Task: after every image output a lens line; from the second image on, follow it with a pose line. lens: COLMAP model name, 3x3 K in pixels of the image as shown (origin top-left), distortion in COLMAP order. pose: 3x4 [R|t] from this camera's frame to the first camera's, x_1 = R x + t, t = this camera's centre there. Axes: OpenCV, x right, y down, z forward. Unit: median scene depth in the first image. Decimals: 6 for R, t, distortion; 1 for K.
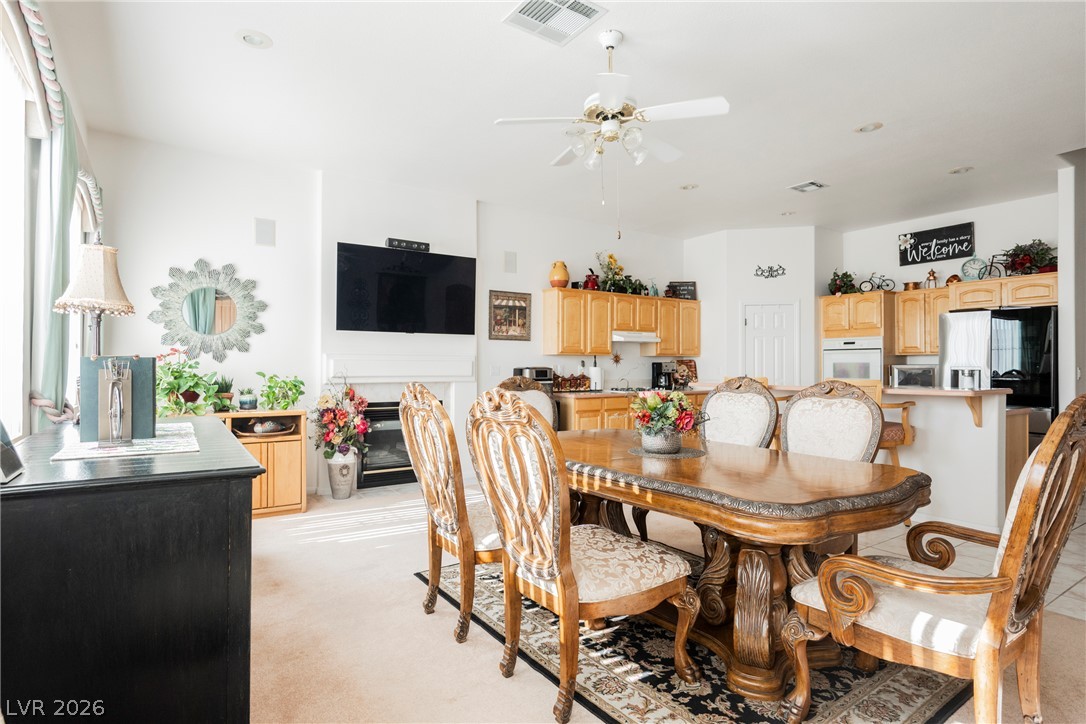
lens RADIAL K [[570.1, 0, 543.0], [0, 570.1, 362.0], [0, 0, 1]] dist [0.002102, -0.000227]
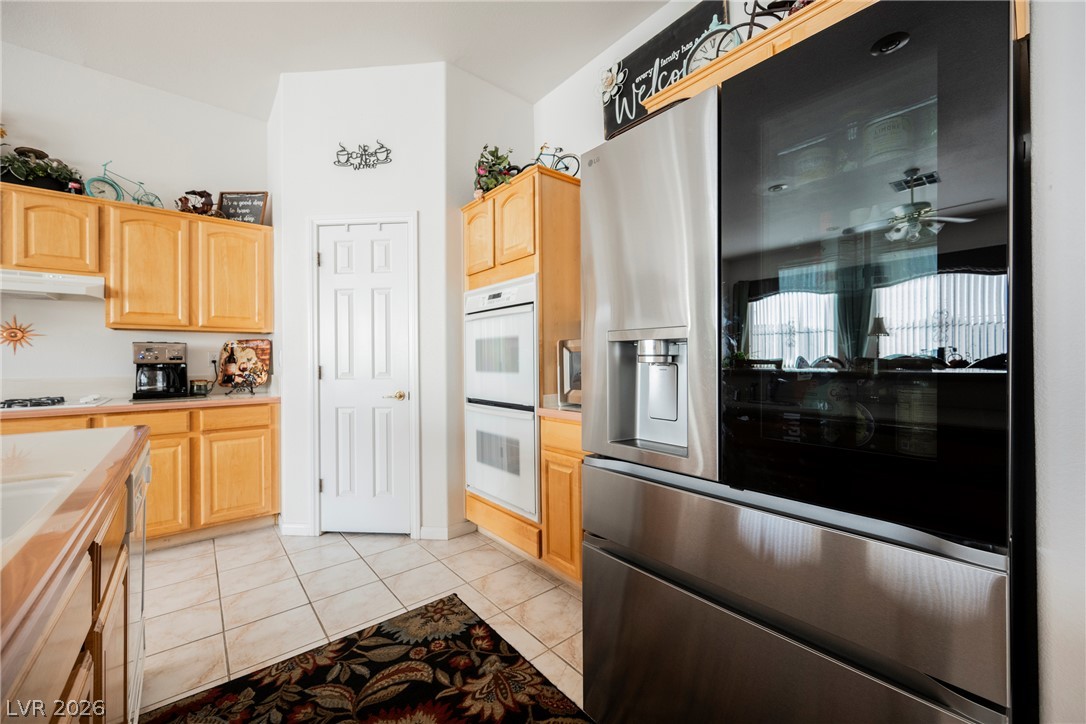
lens RADIAL K [[425.8, 0, 545.7], [0, 425.8, 360.3], [0, 0, 1]] dist [-0.000928, 0.000388]
pose [[0.995367, -0.007177, 0.095881, 0.589816], [0.006603, 0.999958, 0.006308, 0.018479], [-0.095922, -0.005646, 0.995373, 0.704161]]
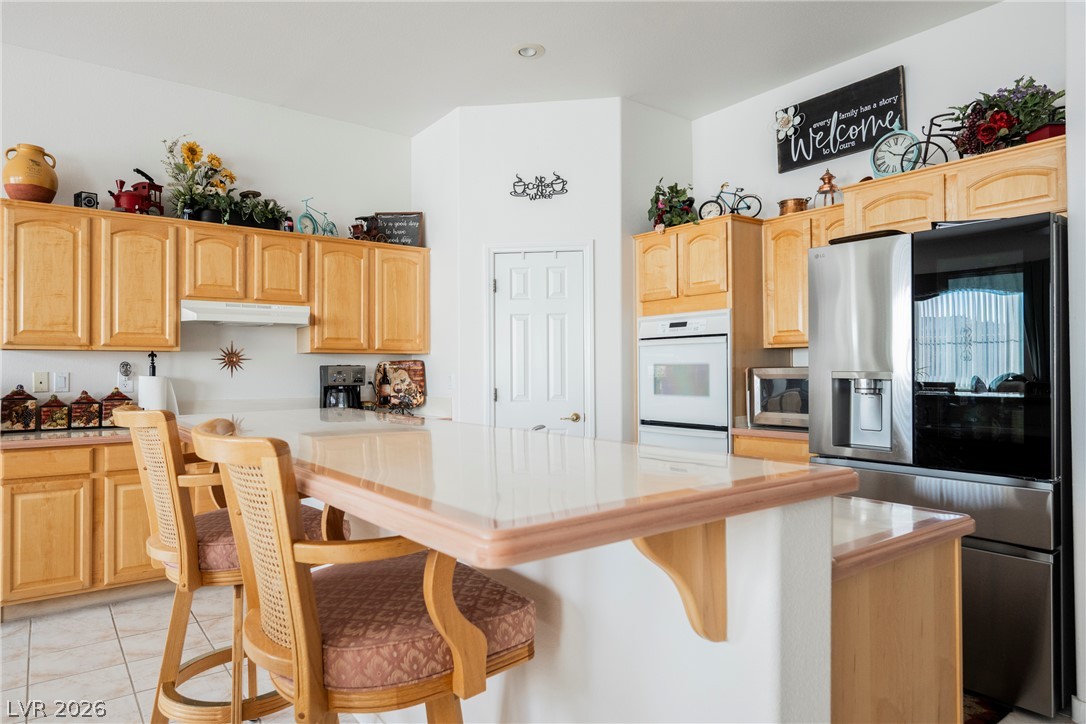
lens RADIAL K [[669.4, 0, 544.4], [0, 669.4, 362.0], [0, 0, 1]] dist [-0.000864, 0.000720]
pose [[0.998865, -0.004626, 0.047399, 0.425111], [0.004901, 0.999972, -0.005690, 0.002268], [-0.047372, 0.005916, 0.998860, 0.456604]]
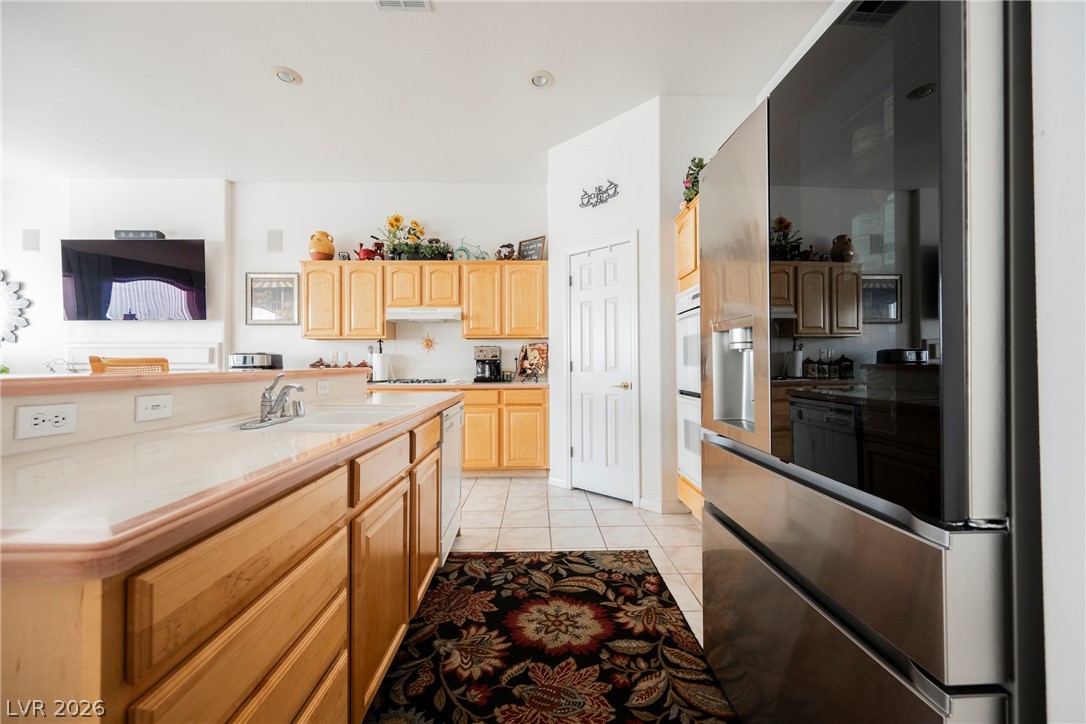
lens RADIAL K [[422.6, 0, 544.0], [0, 422.6, 361.0], [0, 0, 1]] dist [-0.000909, -0.000243]
pose [[0.837456, -0.008904, -0.546432, 0.680391], [0.009356, 0.999954, -0.001954, 0.025533], [0.546425, -0.003476, 0.837501, 0.661996]]
